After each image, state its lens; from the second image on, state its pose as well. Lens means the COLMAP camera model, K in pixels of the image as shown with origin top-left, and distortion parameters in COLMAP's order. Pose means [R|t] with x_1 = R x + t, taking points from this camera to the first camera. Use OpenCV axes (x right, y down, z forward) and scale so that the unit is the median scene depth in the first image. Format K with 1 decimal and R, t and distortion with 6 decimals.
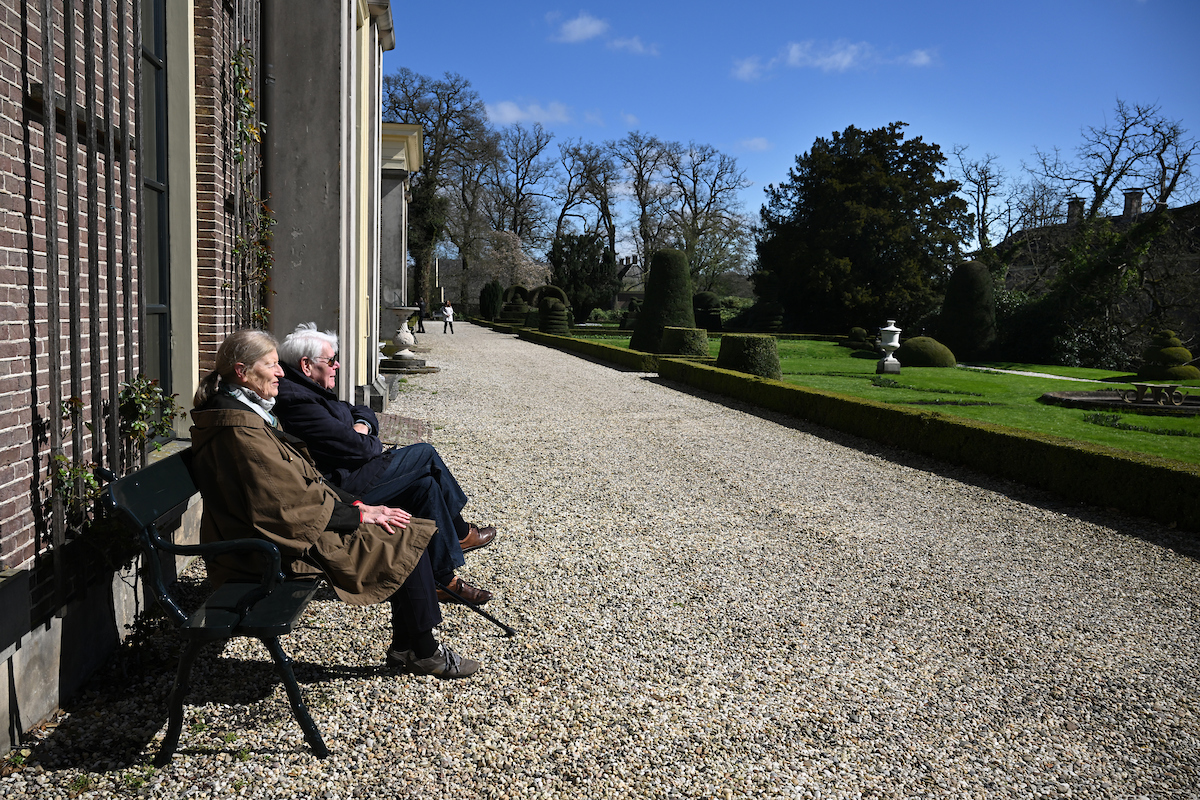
lens RADIAL K [[957.0, 0, 589.8], [0, 957.0, 407.5], [0, 0, 1]] dist [0.010389, -0.005828]
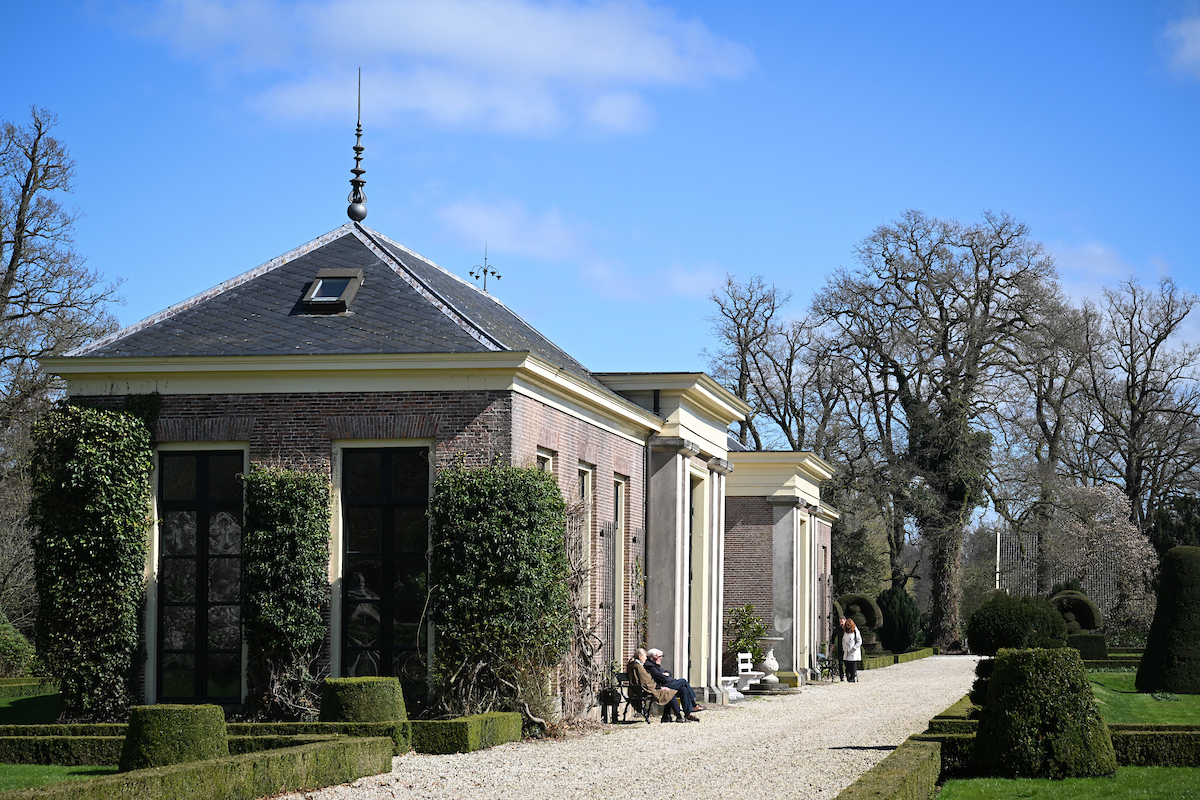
lens RADIAL K [[2652.3, 0, 600.9], [0, 2652.3, 401.4], [0, 0, 1]] dist [-0.017742, 0.000000]
pose [[0.935676, -0.048283, -0.349541, 0.739263], [-0.017995, 0.982775, -0.183925, 0.204617], [0.352400, 0.178385, 0.918691, -2.036068]]
